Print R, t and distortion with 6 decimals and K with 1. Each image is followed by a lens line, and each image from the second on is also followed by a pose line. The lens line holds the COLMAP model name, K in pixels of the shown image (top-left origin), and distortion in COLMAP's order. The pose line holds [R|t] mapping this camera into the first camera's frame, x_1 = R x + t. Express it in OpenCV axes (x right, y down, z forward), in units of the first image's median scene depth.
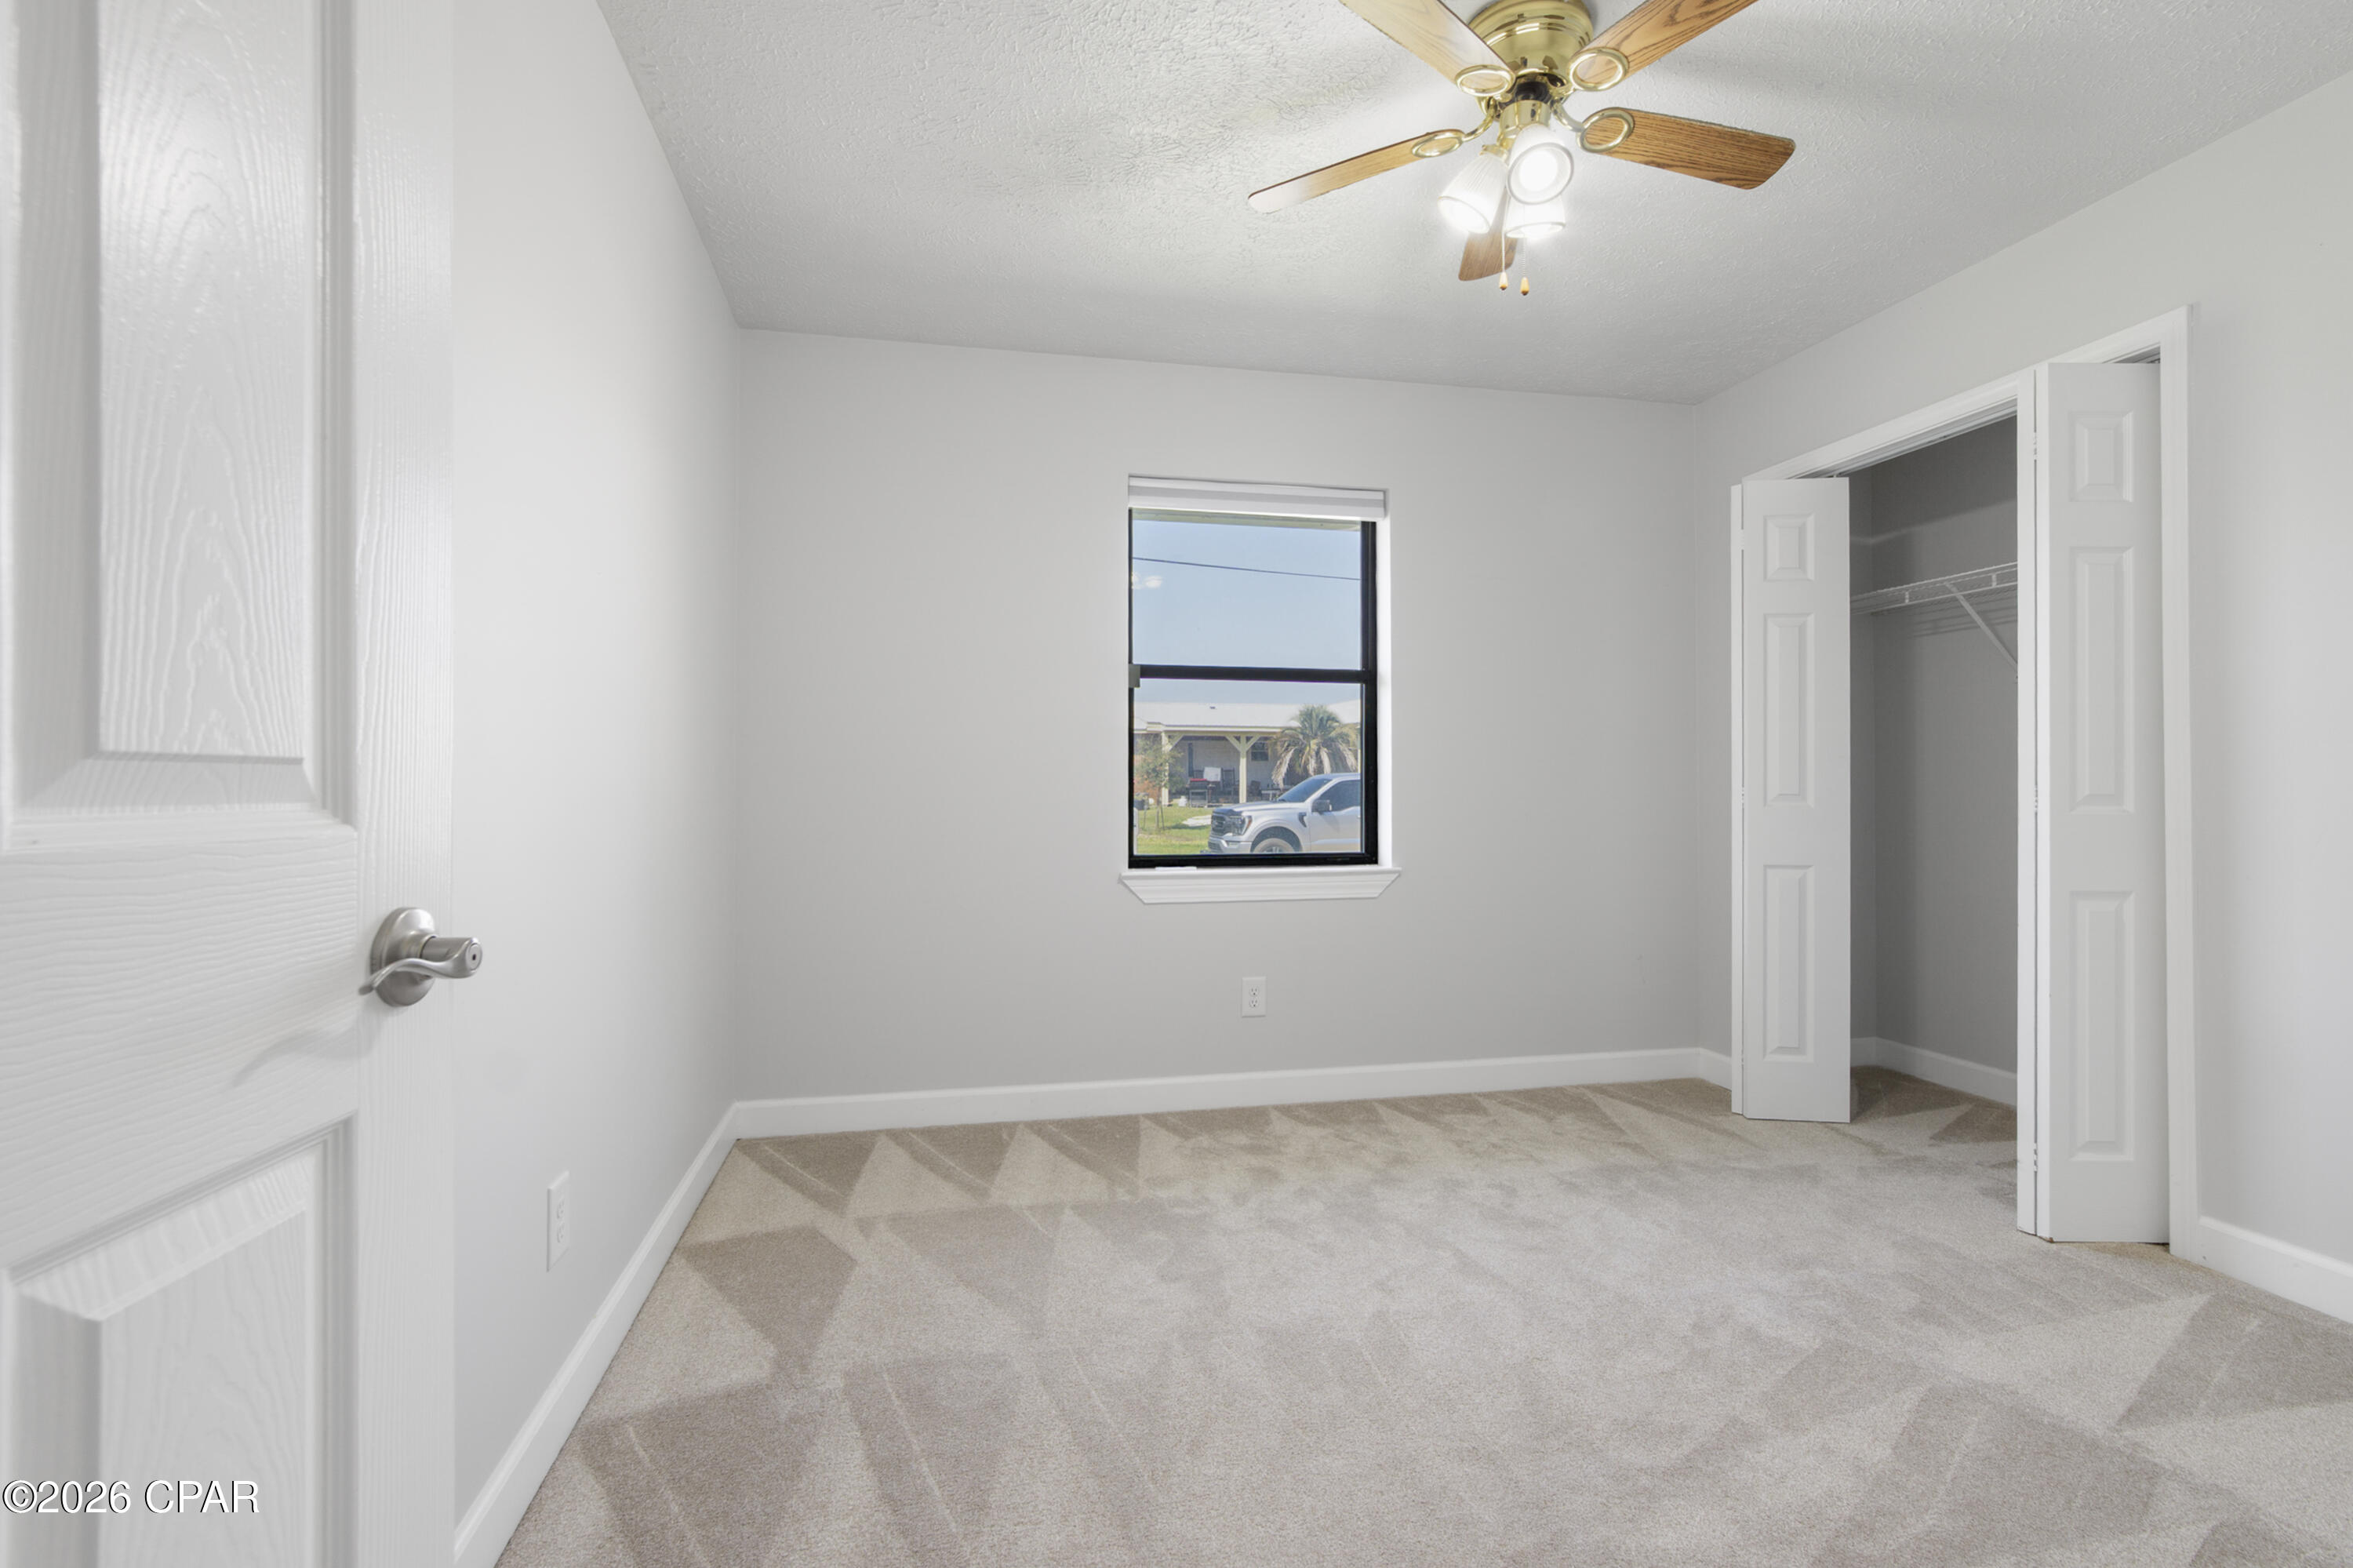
lens RADIAL K [[1102.9, 0, 1200.9], [0, 1102.9, 795.5], [0, 0, 1]] dist [-0.013217, 0.002135]
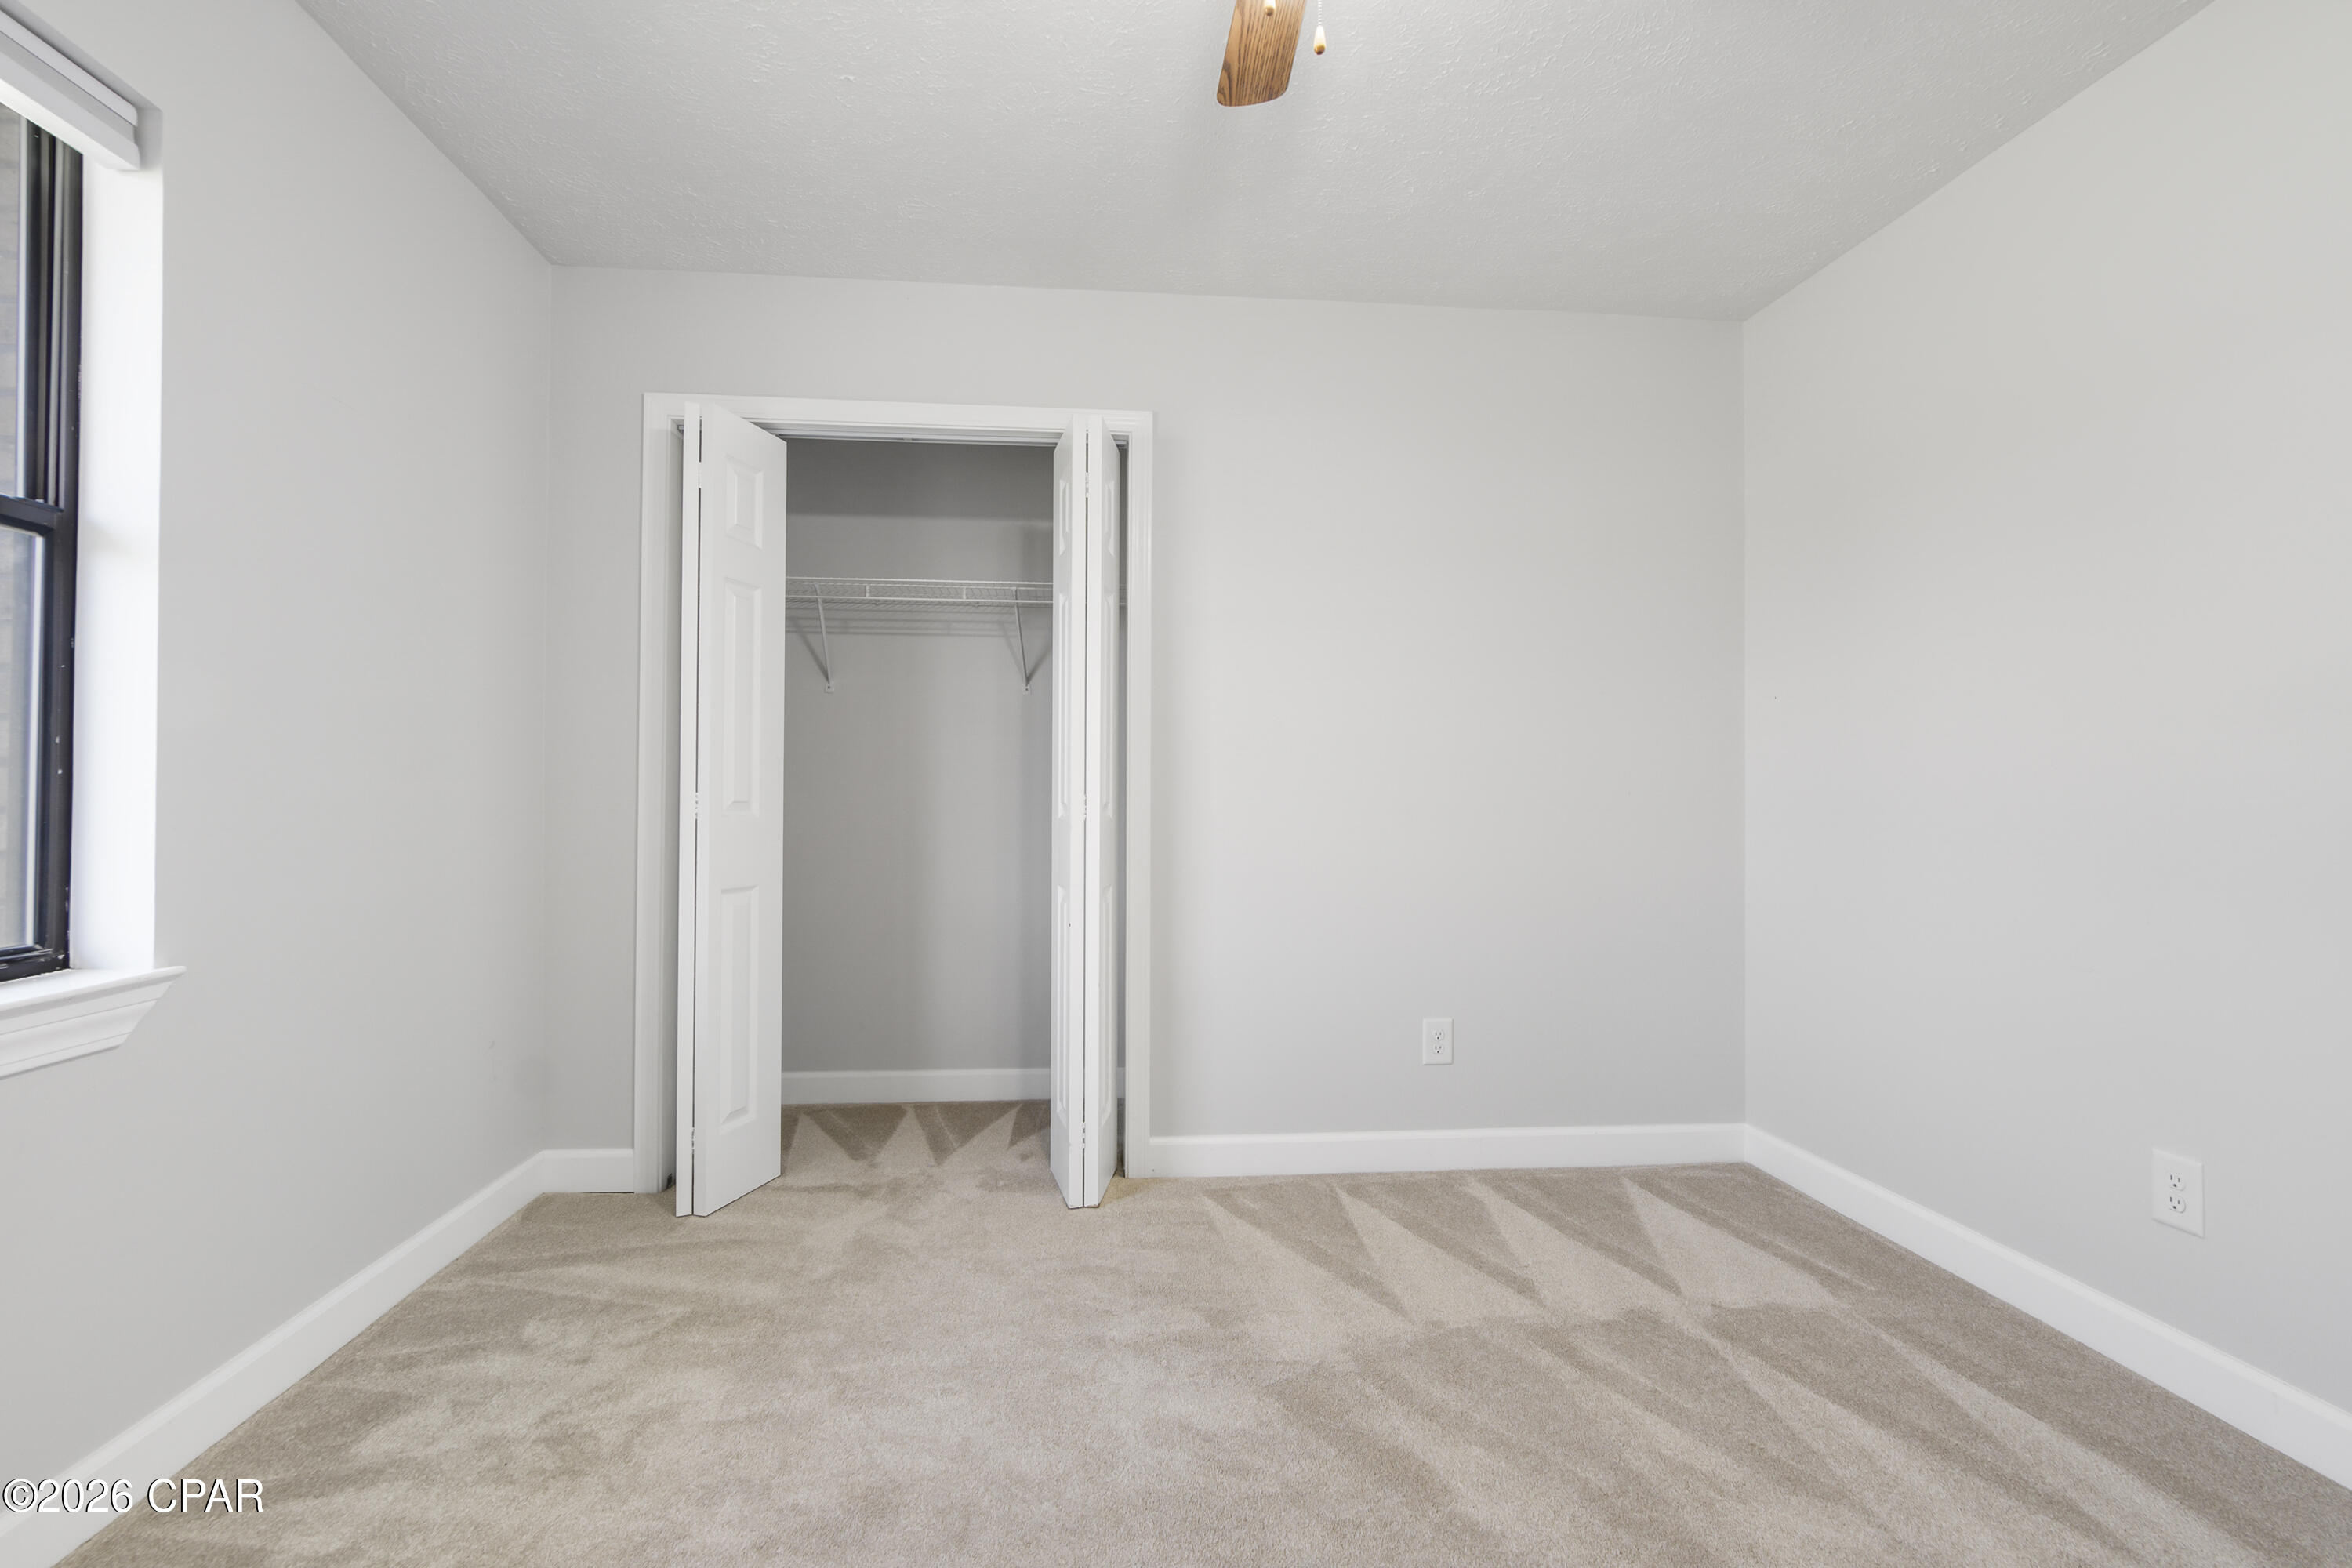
lens RADIAL K [[1028.7, 0, 1193.5], [0, 1028.7, 792.5], [0, 0, 1]] dist [-0.014774, -0.000068]
pose [[0.137640, 0.008043, 0.990450, -0.187614], [-0.003505, 0.999965, -0.007633, -0.002944], [-0.990476, -0.002421, 0.137664, 0.589079]]
